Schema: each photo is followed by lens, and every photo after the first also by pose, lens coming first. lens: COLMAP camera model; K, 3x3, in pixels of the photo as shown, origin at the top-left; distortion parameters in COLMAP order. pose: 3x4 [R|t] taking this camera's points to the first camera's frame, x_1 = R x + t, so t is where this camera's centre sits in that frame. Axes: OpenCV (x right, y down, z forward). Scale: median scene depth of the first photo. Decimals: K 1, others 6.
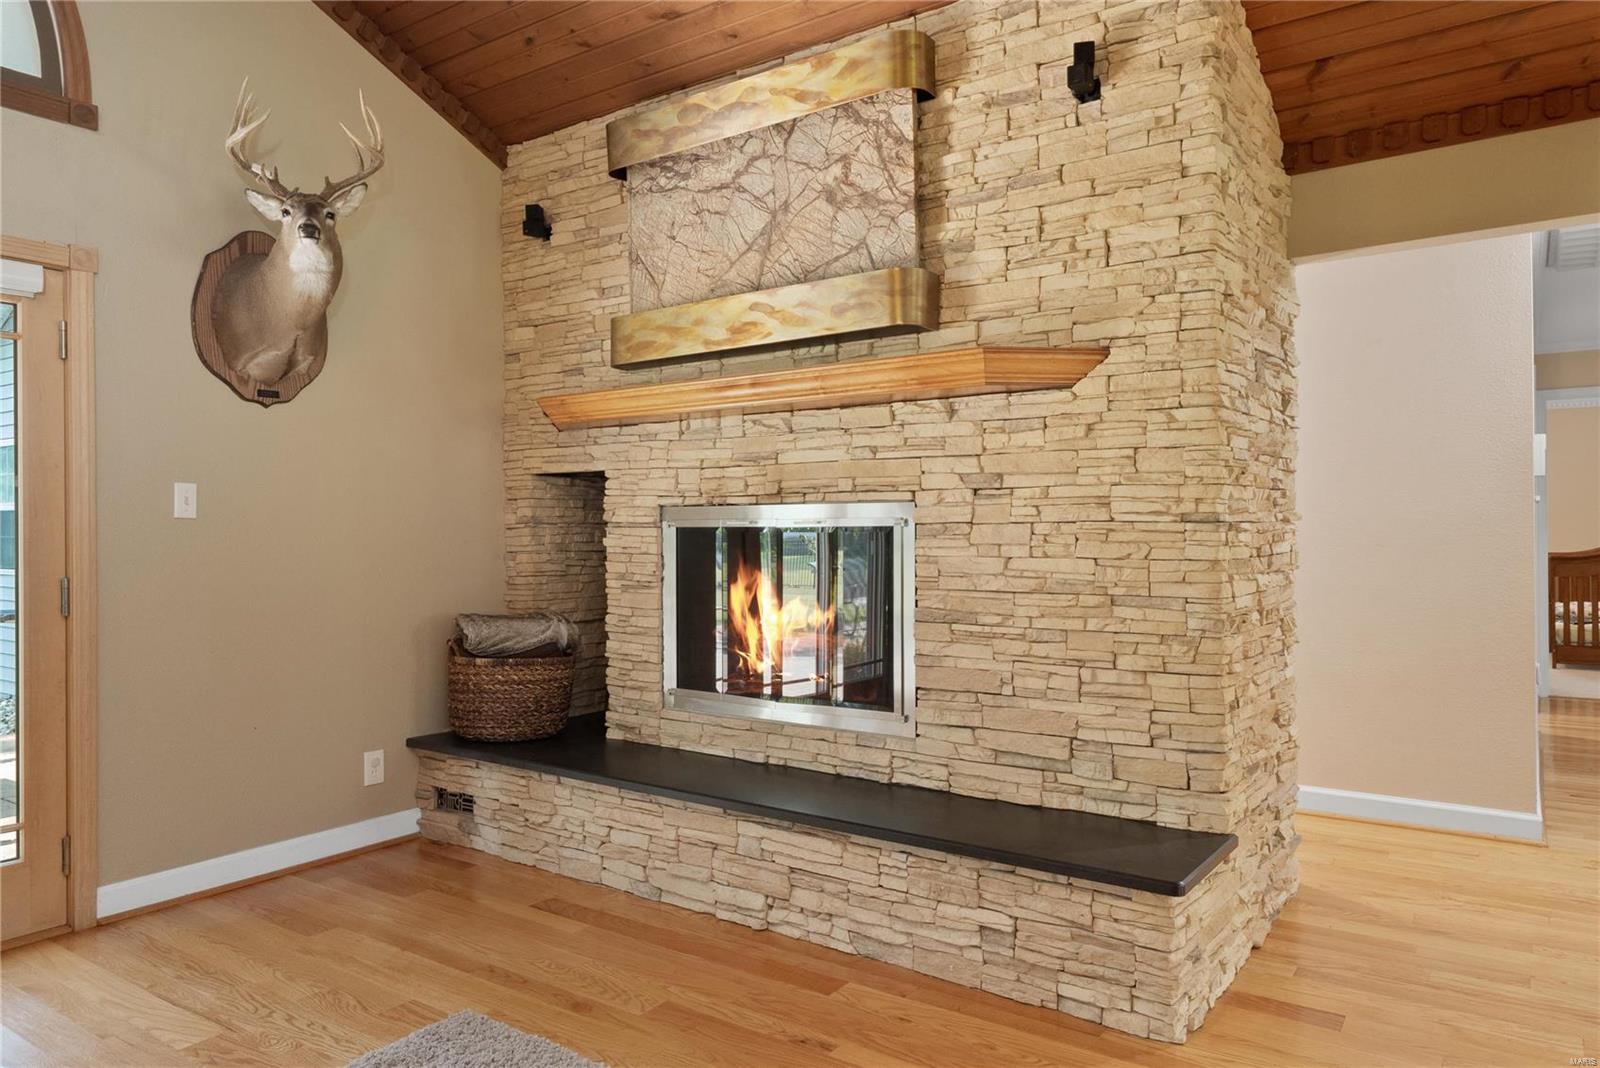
lens RADIAL K [[1063.6, 0, 823.2], [0, 1063.6, 523.3], [0, 0, 1]] dist [0.002468, 0.000604]
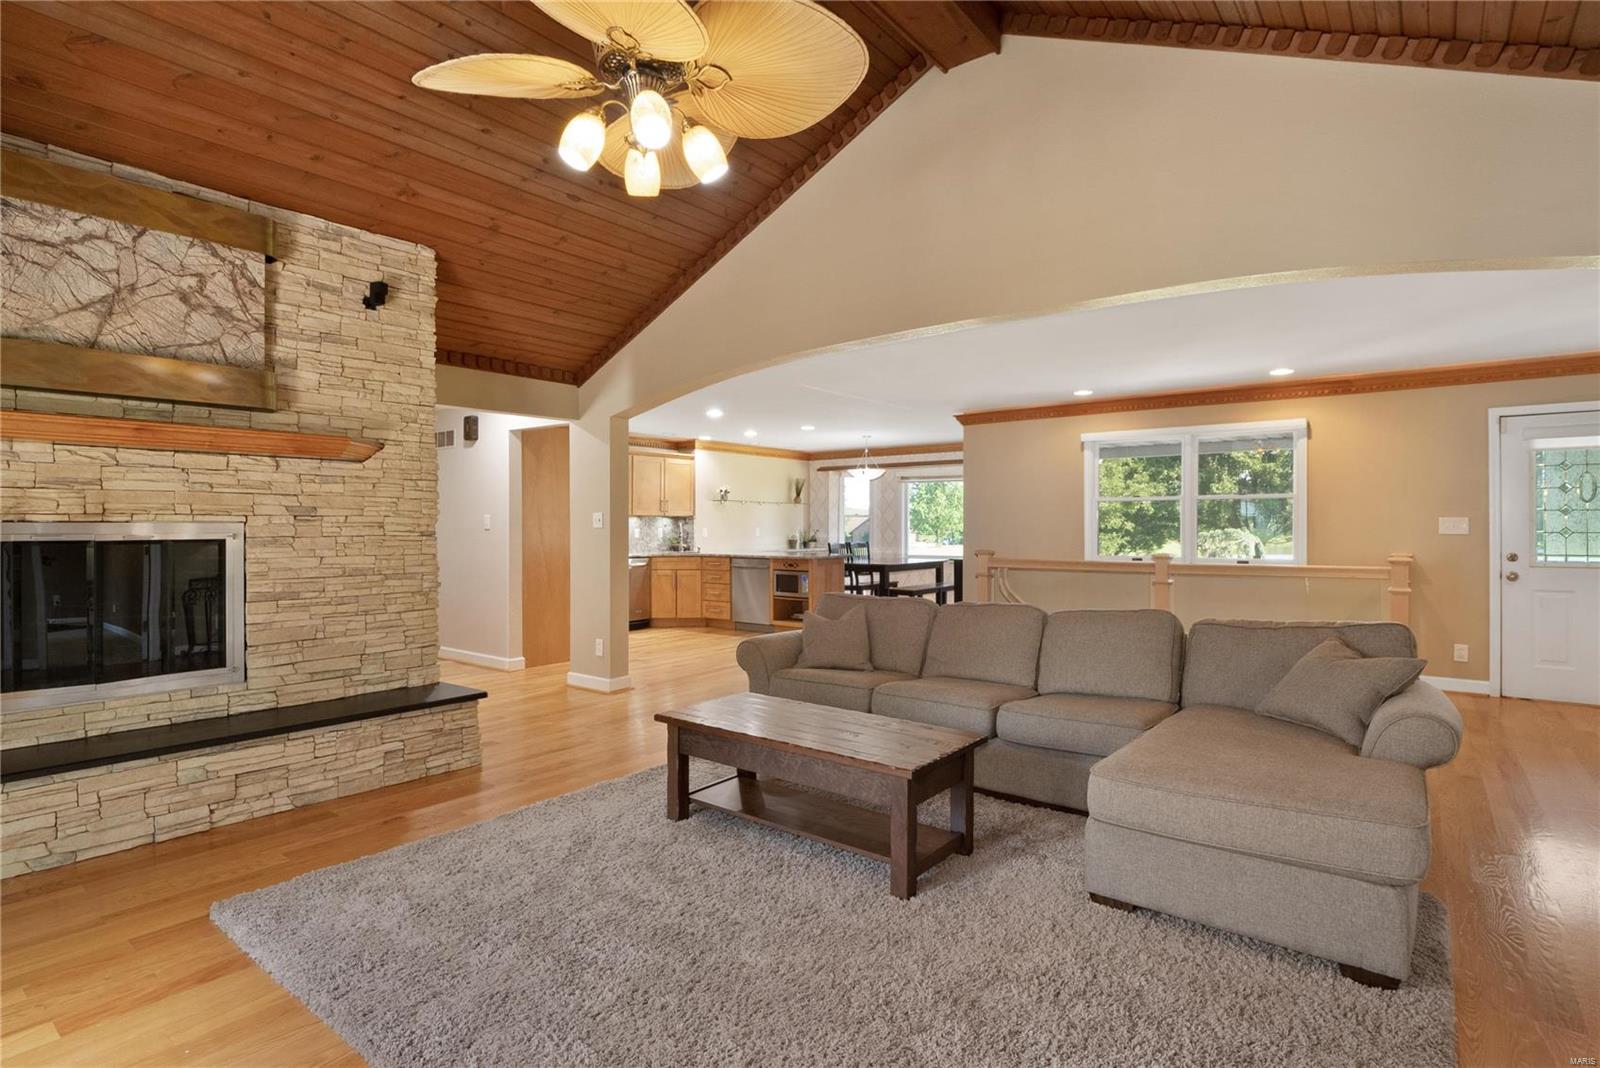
lens RADIAL K [[804.3, 0, 790.2], [0, 804.3, 528.7], [0, 0, 1]] dist [-0.005966, -0.003144]
pose [[0.066985, 0.002650, 0.997750, -1.013126], [-0.002458, 0.999994, -0.002491, -0.011280], [-0.997751, -0.002285, 0.066991, 0.162901]]
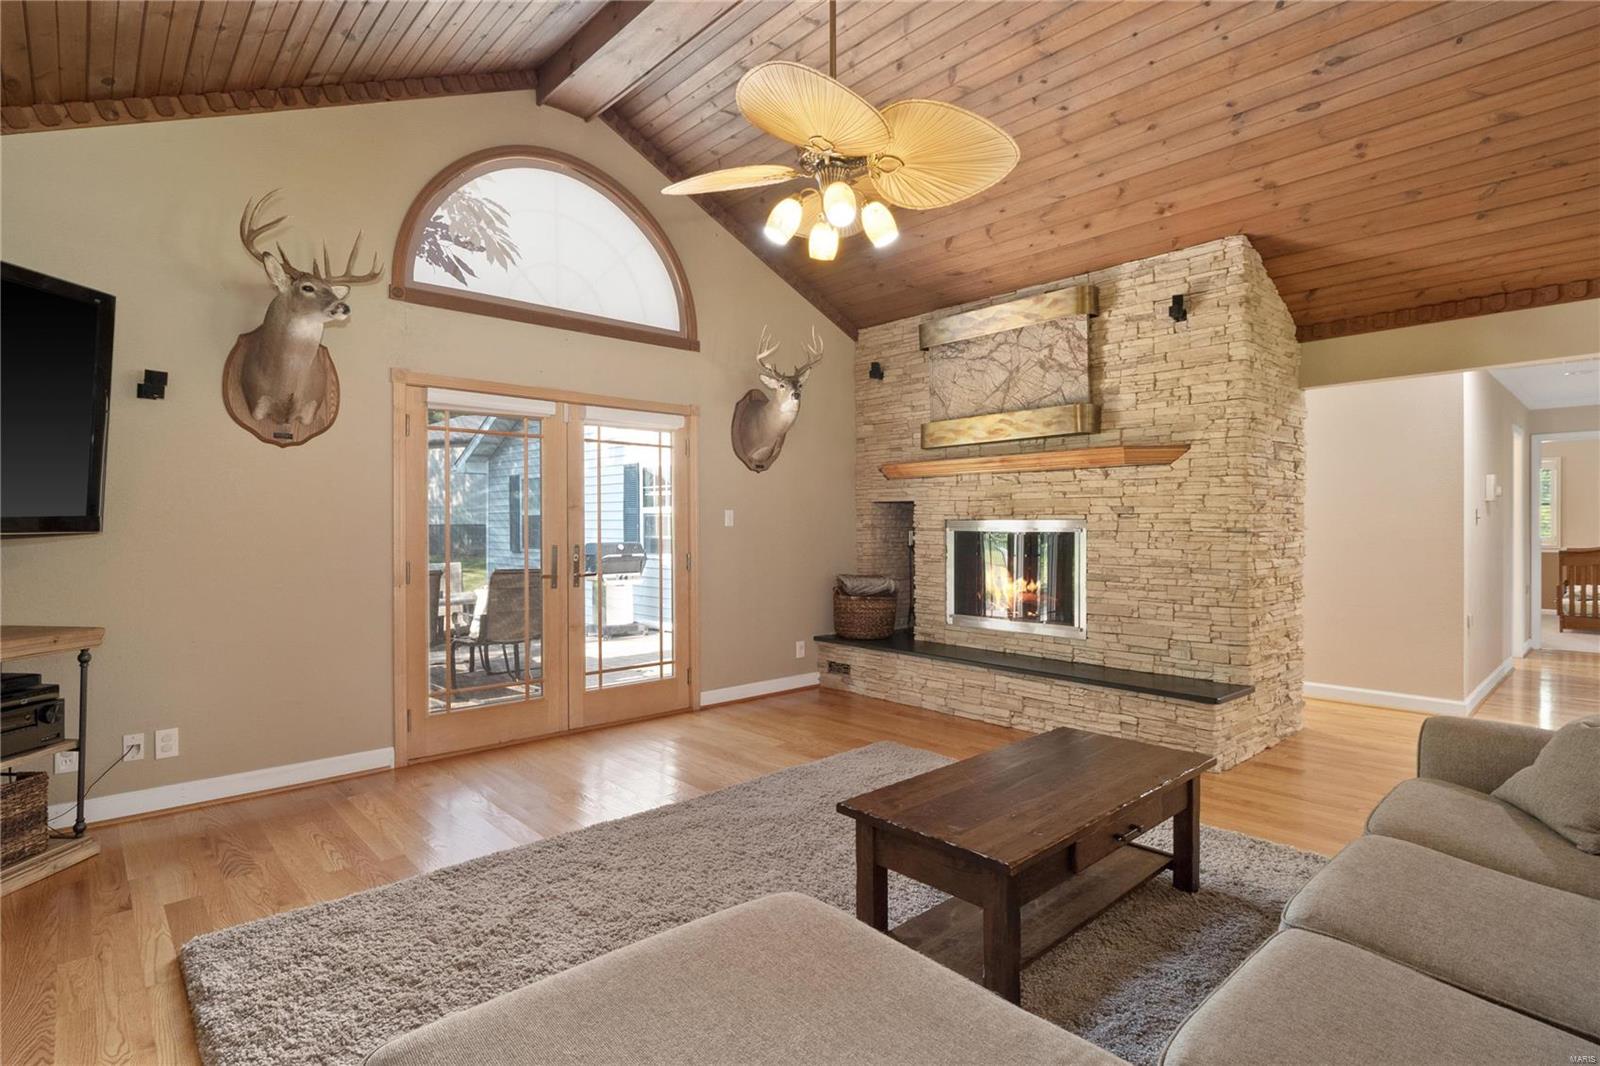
lens RADIAL K [[804.3, 0, 803.5], [0, 804.3, 528.6], [0, 0, 1]] dist [-0.005966, -0.003144]
pose [[0.974100, 0.004714, -0.226066, -0.090458], [-0.002128, 0.999930, 0.011678, -0.020914], [0.226106, -0.010895, 0.974042, -0.586559]]
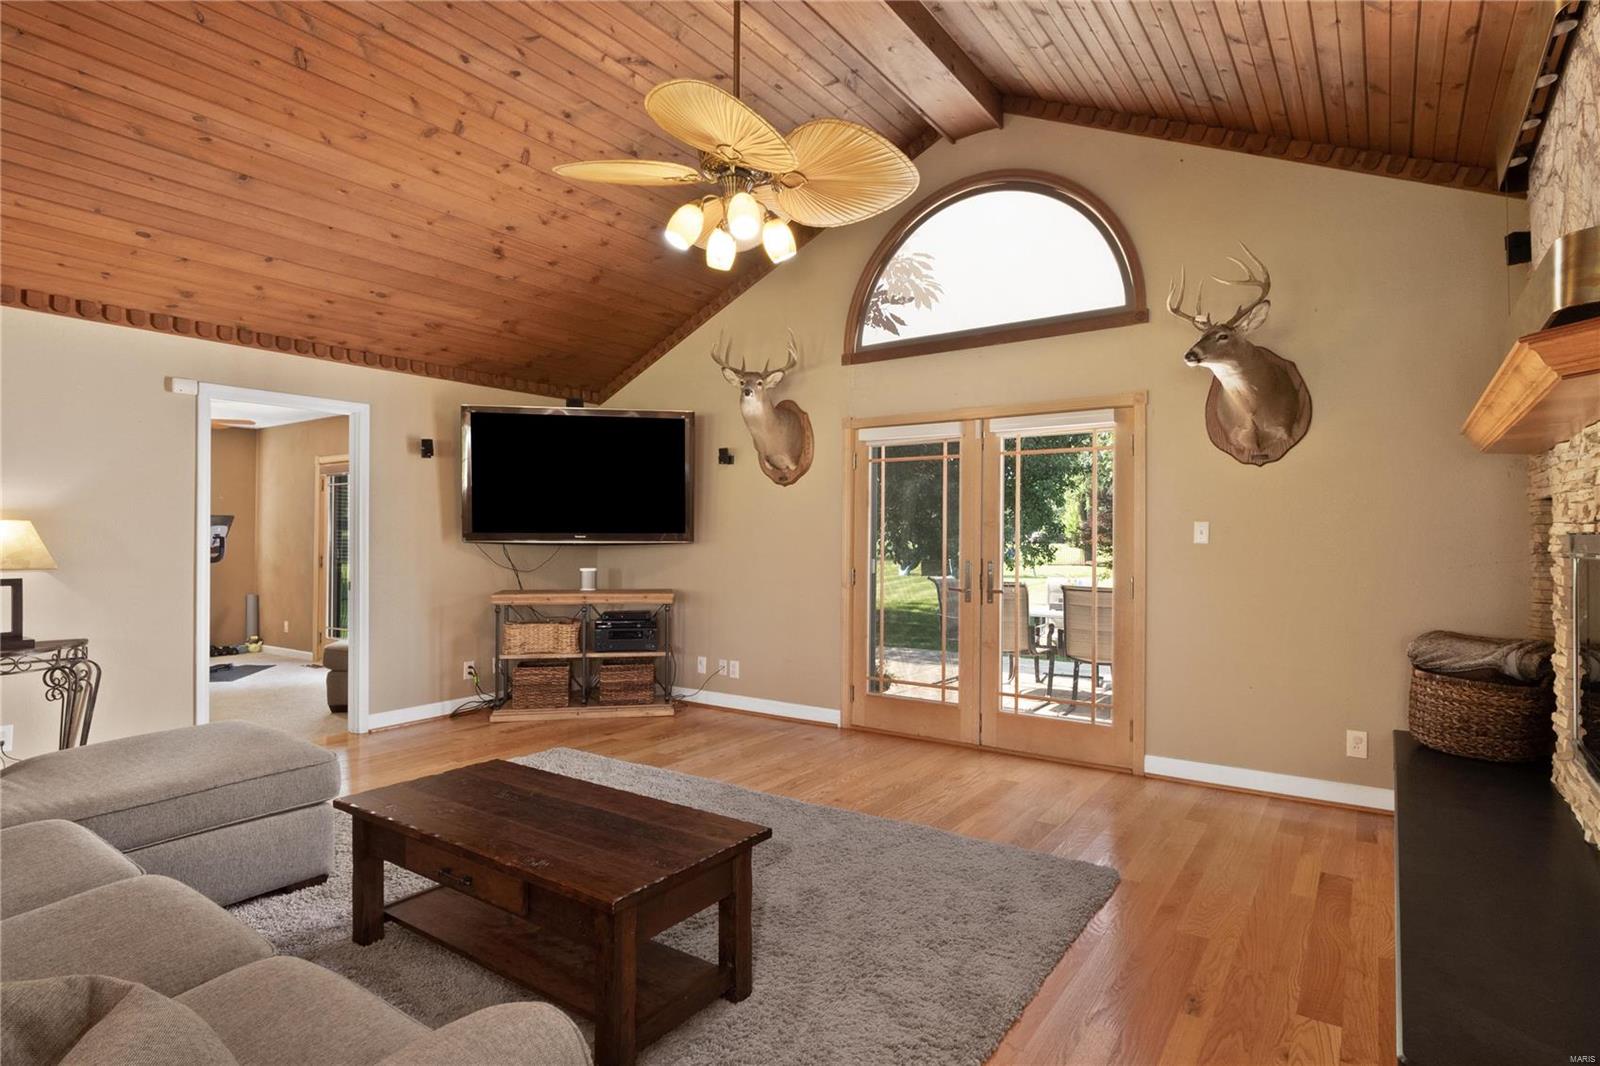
lens RADIAL K [[804.3, 0, 777.1], [0, 804.3, 533.4], [0, 0, 1]] dist [-0.005966, -0.003144]
pose [[-0.022158, -0.004869, -0.999743, 0.651293], [-0.001219, 0.999988, -0.004843, -0.014907], [0.999754, 0.001112, -0.022163, 0.420966]]
